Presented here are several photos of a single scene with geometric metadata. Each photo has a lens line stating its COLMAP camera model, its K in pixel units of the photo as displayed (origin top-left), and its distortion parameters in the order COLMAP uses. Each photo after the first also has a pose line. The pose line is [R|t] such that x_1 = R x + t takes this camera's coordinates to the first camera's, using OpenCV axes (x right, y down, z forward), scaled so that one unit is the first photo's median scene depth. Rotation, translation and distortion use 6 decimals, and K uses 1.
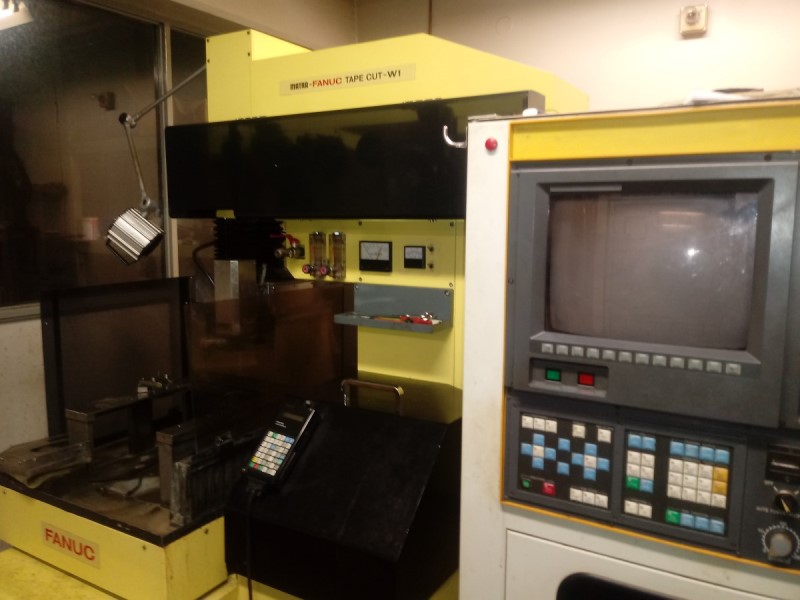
lens RADIAL K [[645.4, 0, 394.2], [0, 645.4, 292.9], [0, 0, 1]] dist [0.032462, -0.058499]
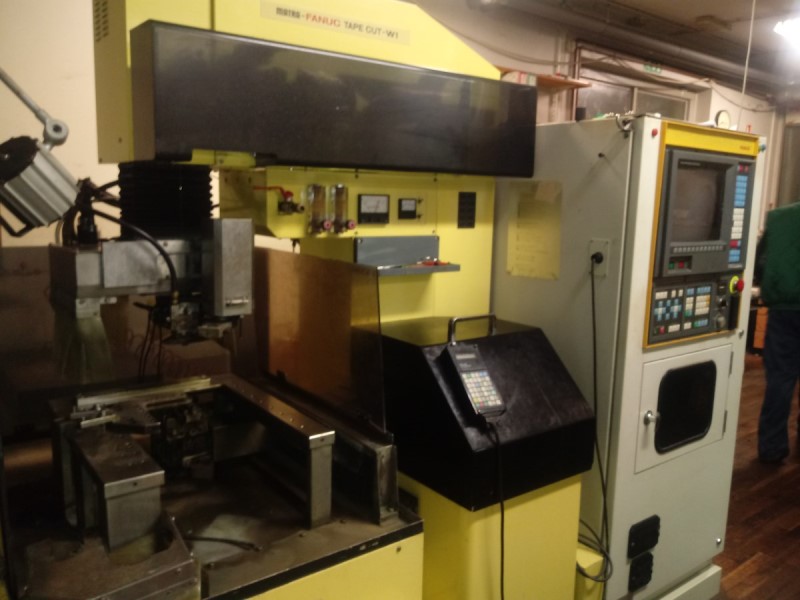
lens RADIAL K [[645.4, 0, 401.1], [0, 645.4, 292.4], [0, 0, 1]] dist [0.032462, -0.058499]
pose [[0.379718, -0.130515, 0.915850, -1.705622], [0.083141, 0.990806, 0.106726, -0.055119], [-0.921359, 0.035619, 0.387078, 0.990235]]
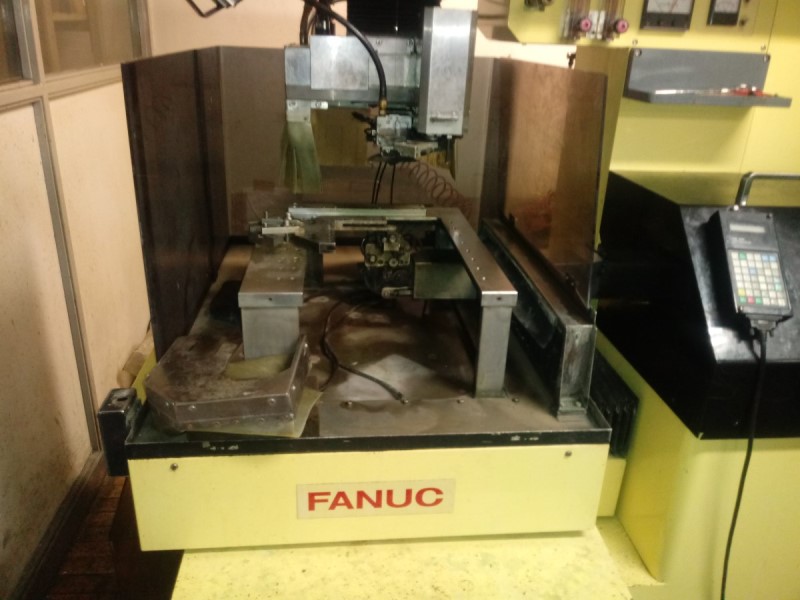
lens RADIAL K [[645.4, 0, 408.4], [0, 645.4, 290.1], [0, 0, 1]] dist [0.032462, -0.058499]
pose [[0.806131, -0.196282, 0.558235, -1.299473], [0.033410, 0.956976, 0.288237, 0.049452], [-0.590793, -0.213706, 0.778006, 0.931542]]
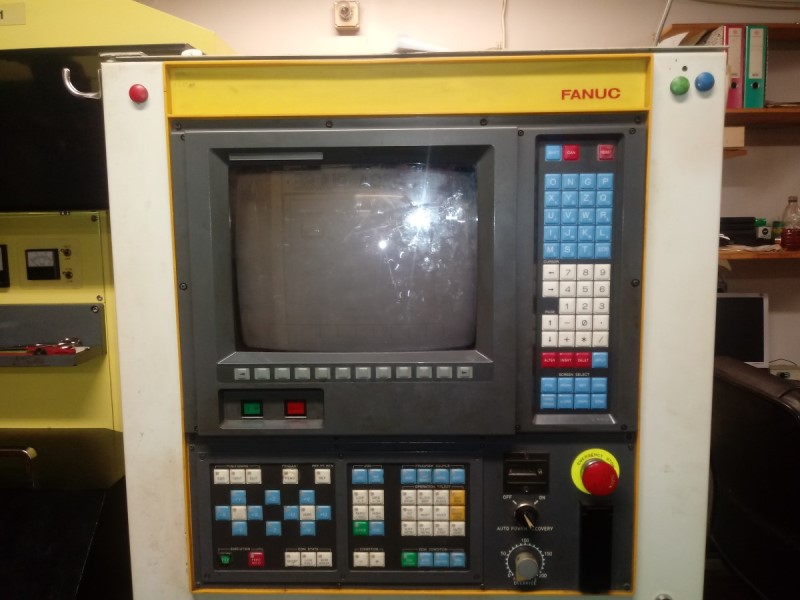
lens RADIAL K [[645.4, 0, 397.9], [0, 645.4, 292.9], [0, 0, 1]] dist [0.032462, -0.058499]
pose [[0.871467, -0.070815, 0.485314, 0.039793], [0.074839, 0.997134, 0.011112, -0.001544], [-0.484710, 0.026637, 0.874269, 0.261221]]
